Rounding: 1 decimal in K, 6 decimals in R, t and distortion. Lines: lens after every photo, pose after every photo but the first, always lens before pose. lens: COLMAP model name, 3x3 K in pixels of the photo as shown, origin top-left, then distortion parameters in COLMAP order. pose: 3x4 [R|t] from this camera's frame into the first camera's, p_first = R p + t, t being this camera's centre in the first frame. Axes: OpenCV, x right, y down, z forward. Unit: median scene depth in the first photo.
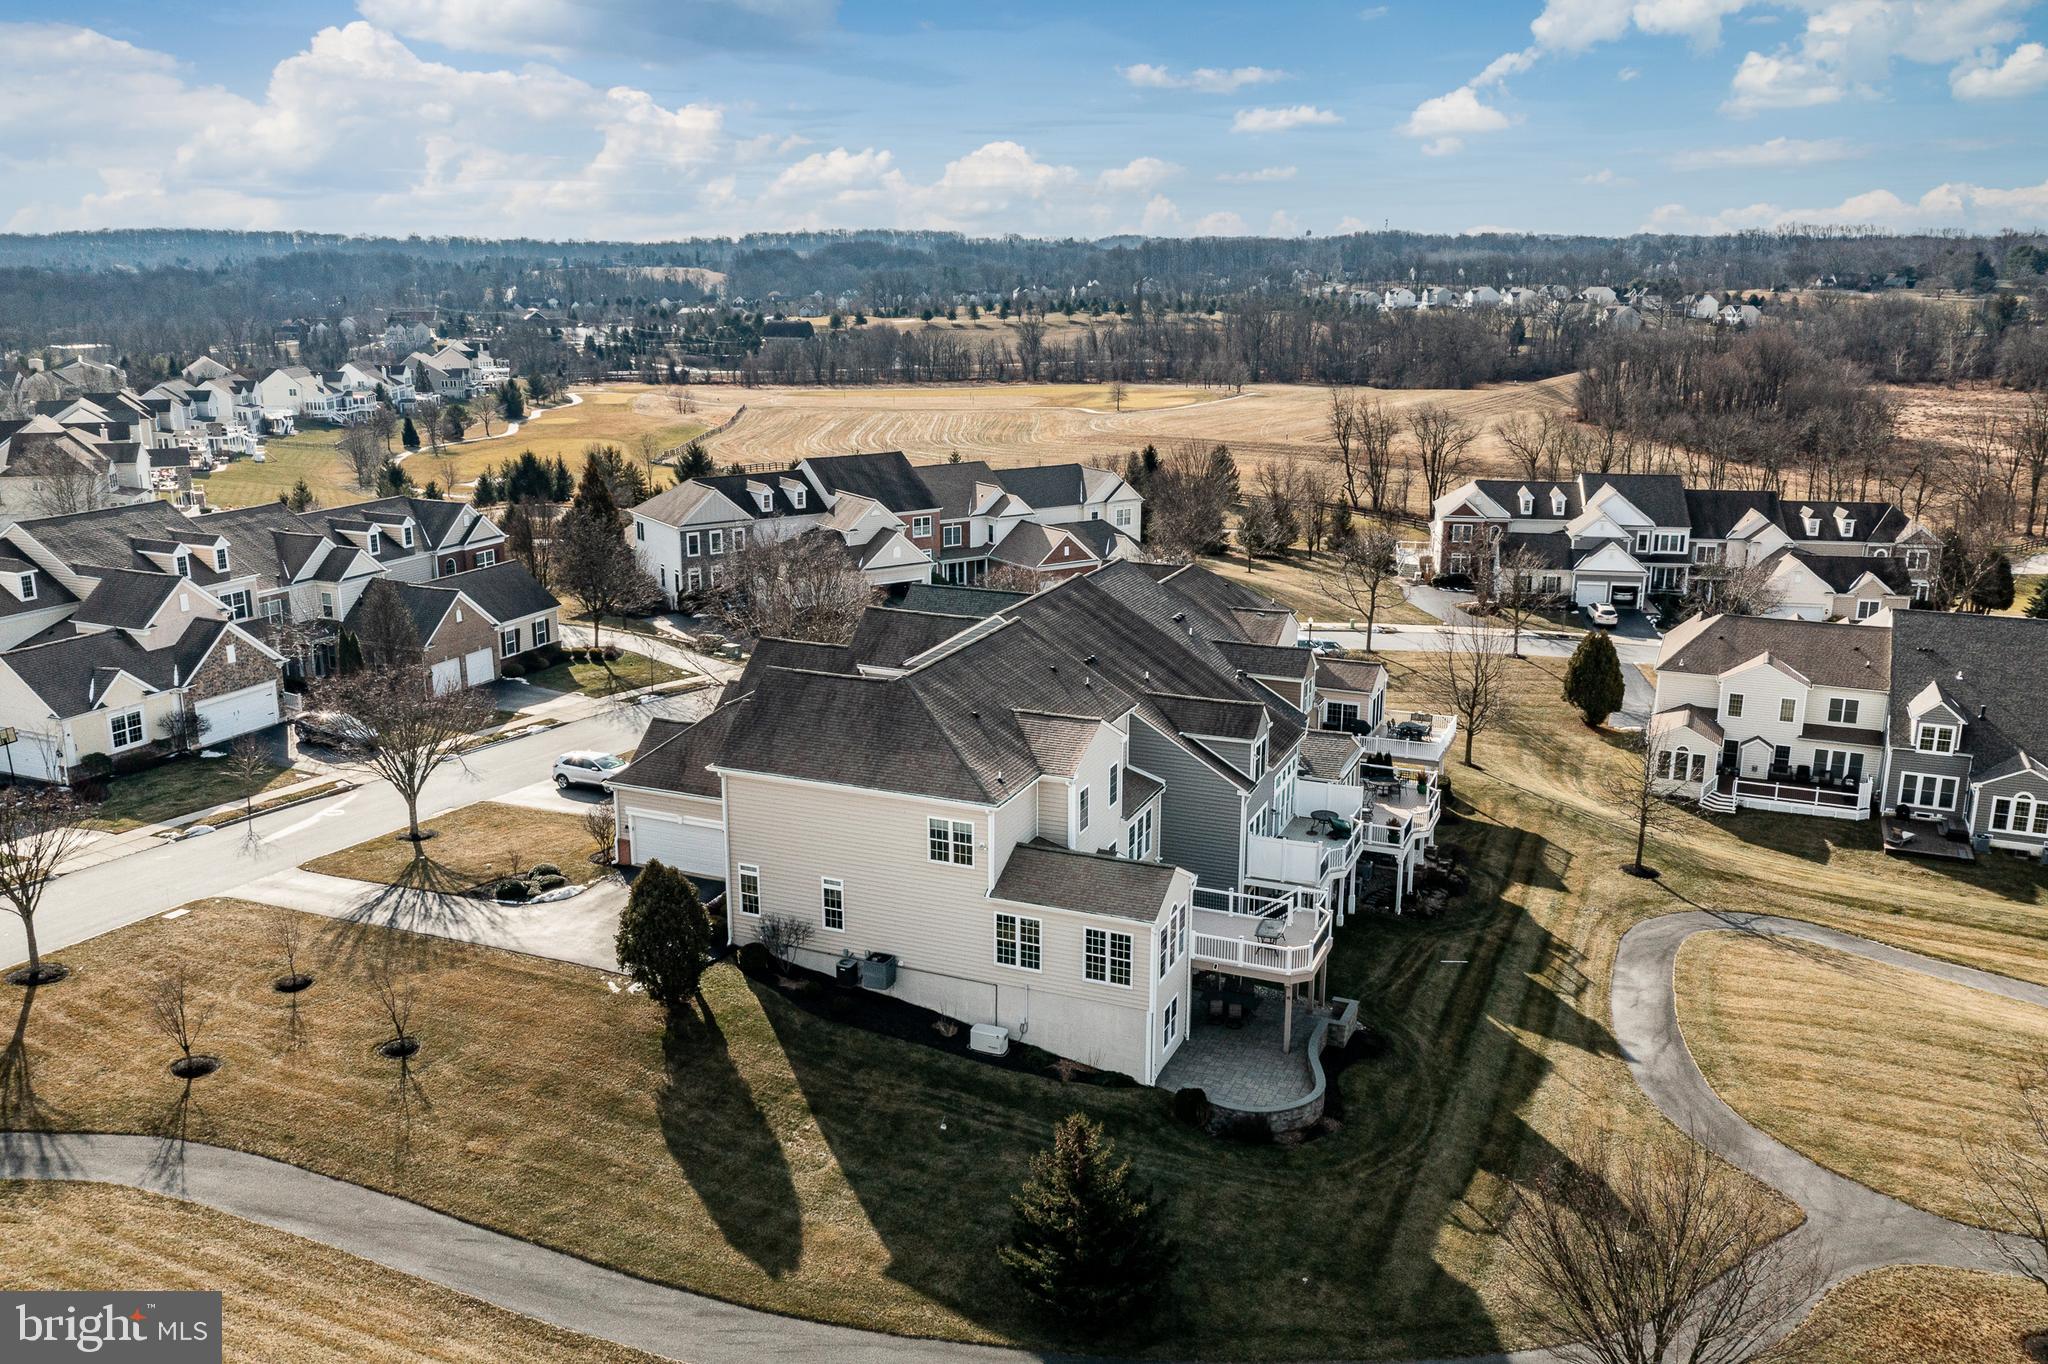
lens RADIAL K [[1658.4, 0, 1024.0], [0, 1658.4, 682.0], [0, 0, 1]] dist [-0.026052, 0.080440]
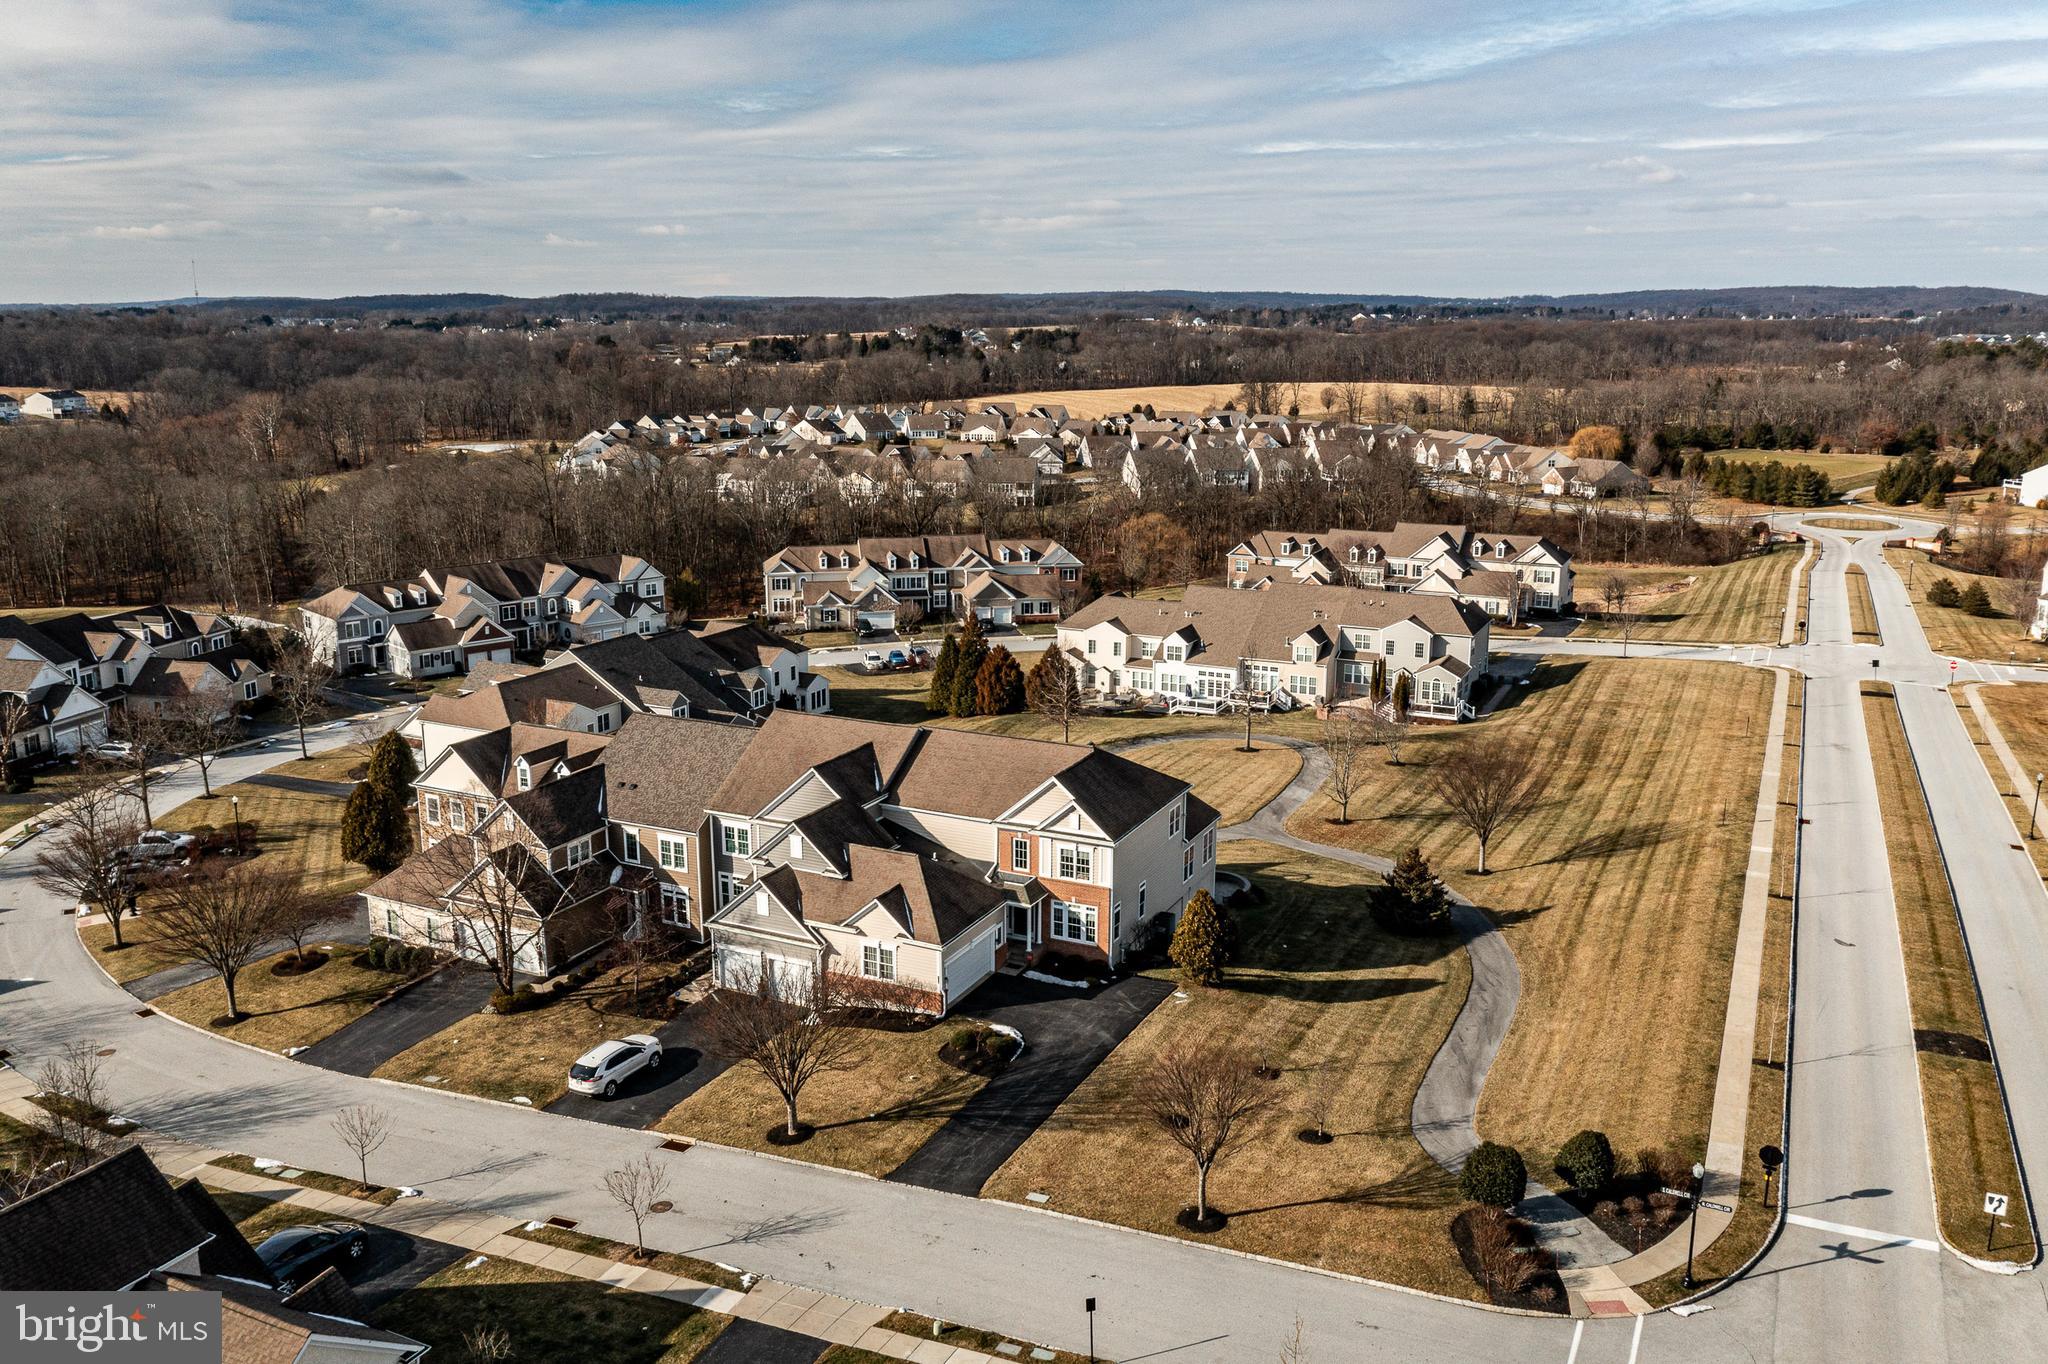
lens RADIAL K [[1619.9, 0, 1024.0], [0, 1619.9, 682.0], [0, 0, 1]] dist [-0.011514, 0.071380]
pose [[0.049536, -0.222863, 0.973590, -0.781575], [0.252889, 0.945821, 0.203640, -0.196283], [-0.966226, 0.236123, 0.103212, 0.476011]]
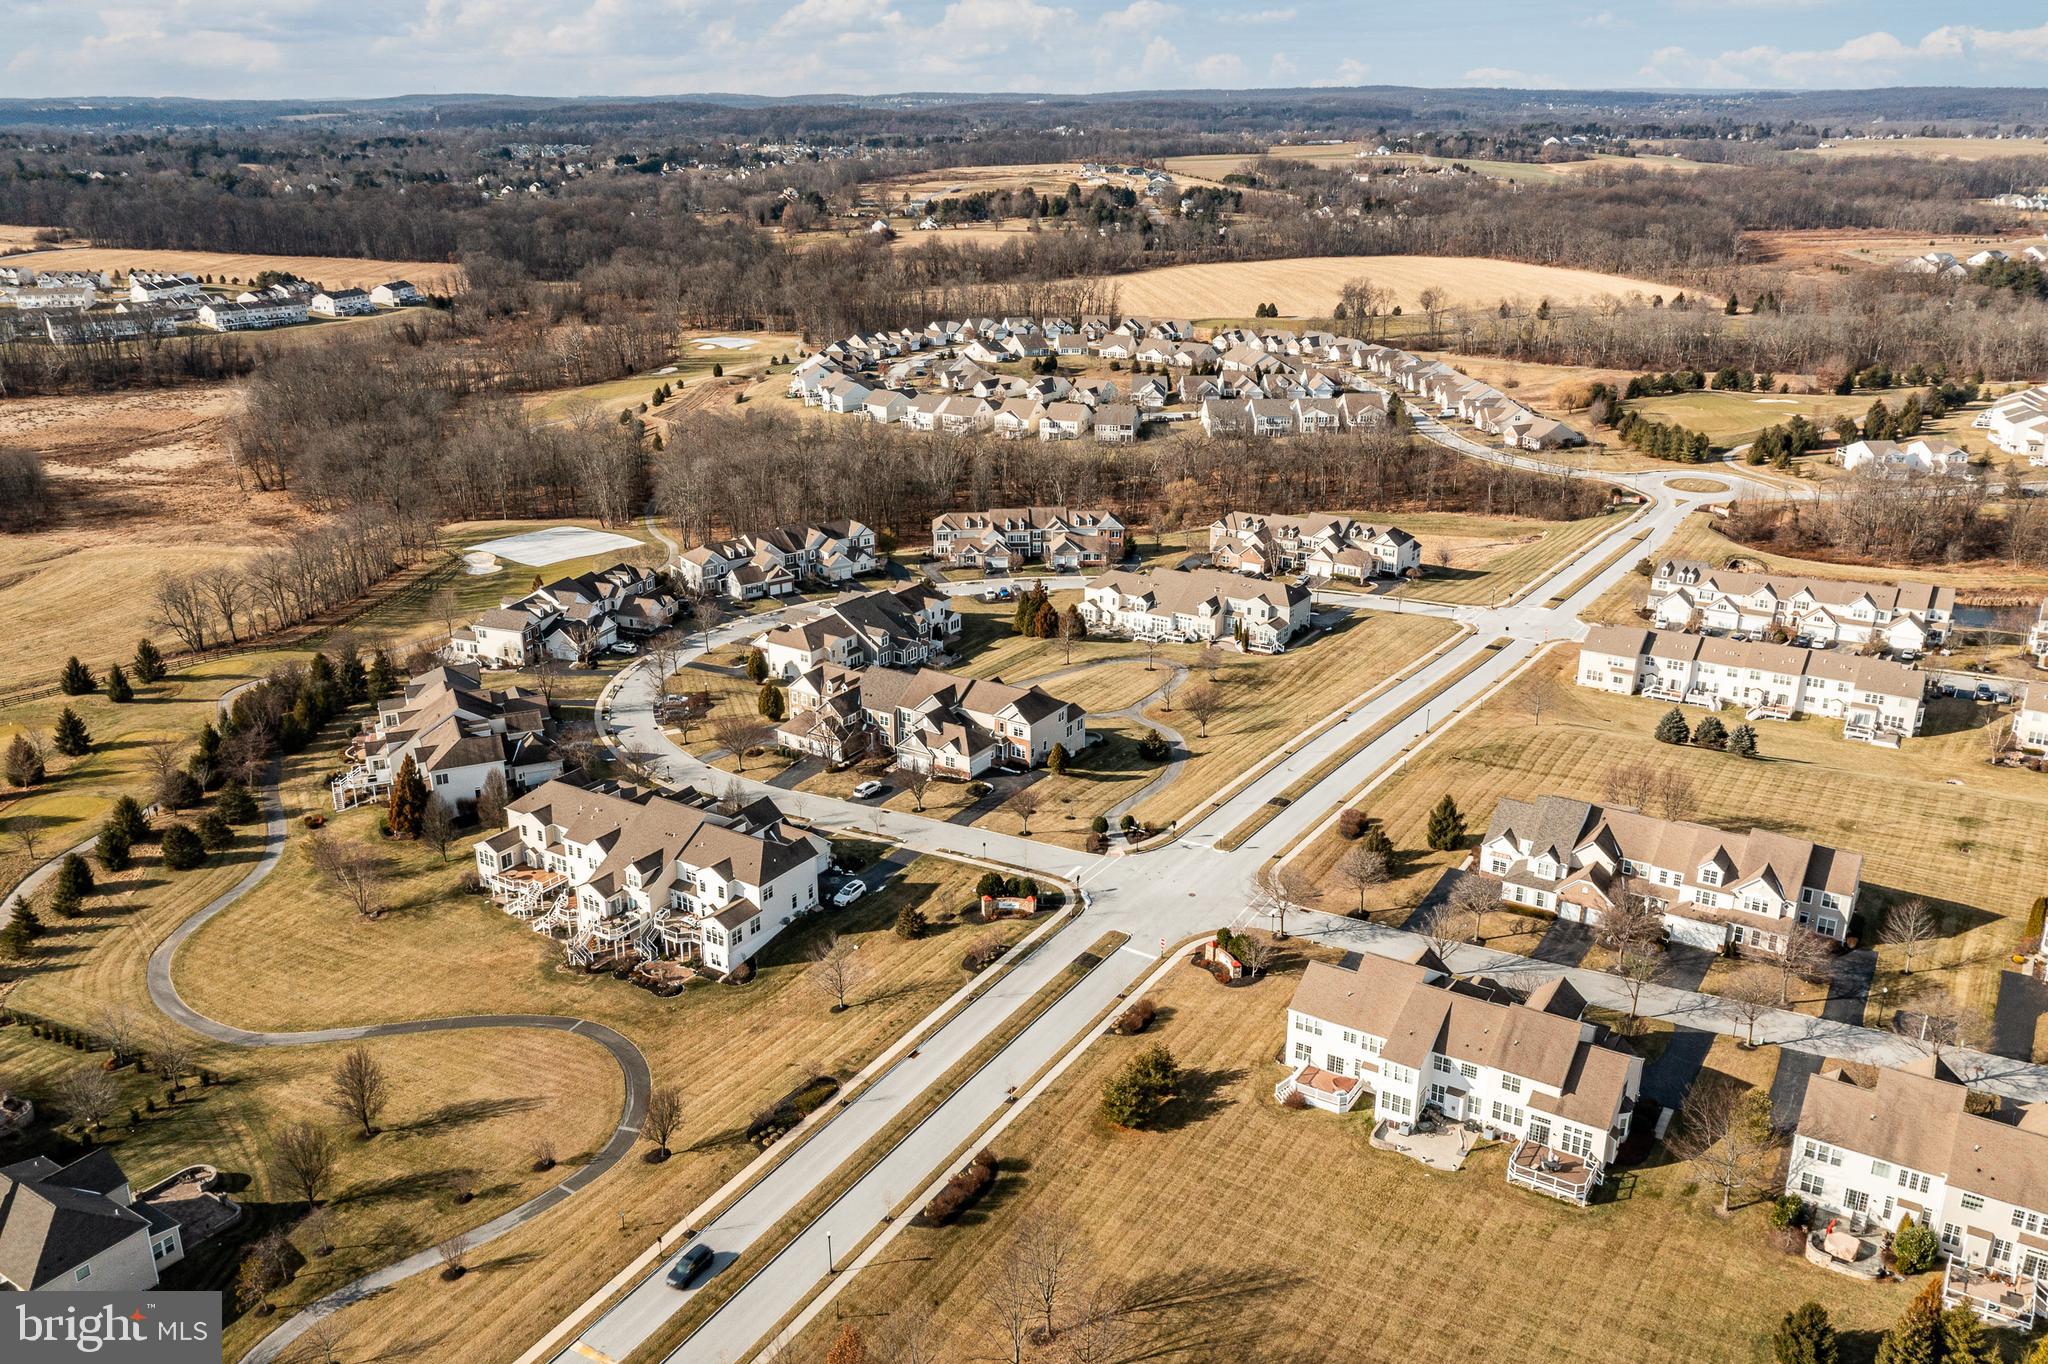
lens RADIAL K [[1605.1, 0, 1024.0], [0, 1605.1, 682.0], [0, 0, 1]] dist [0.015642, 0.000747]
pose [[0.167828, -0.334637, 0.927282, -2.054817], [0.251418, 0.924048, 0.287966, -0.642110], [-0.953217, 0.184807, 0.239215, 0.015445]]
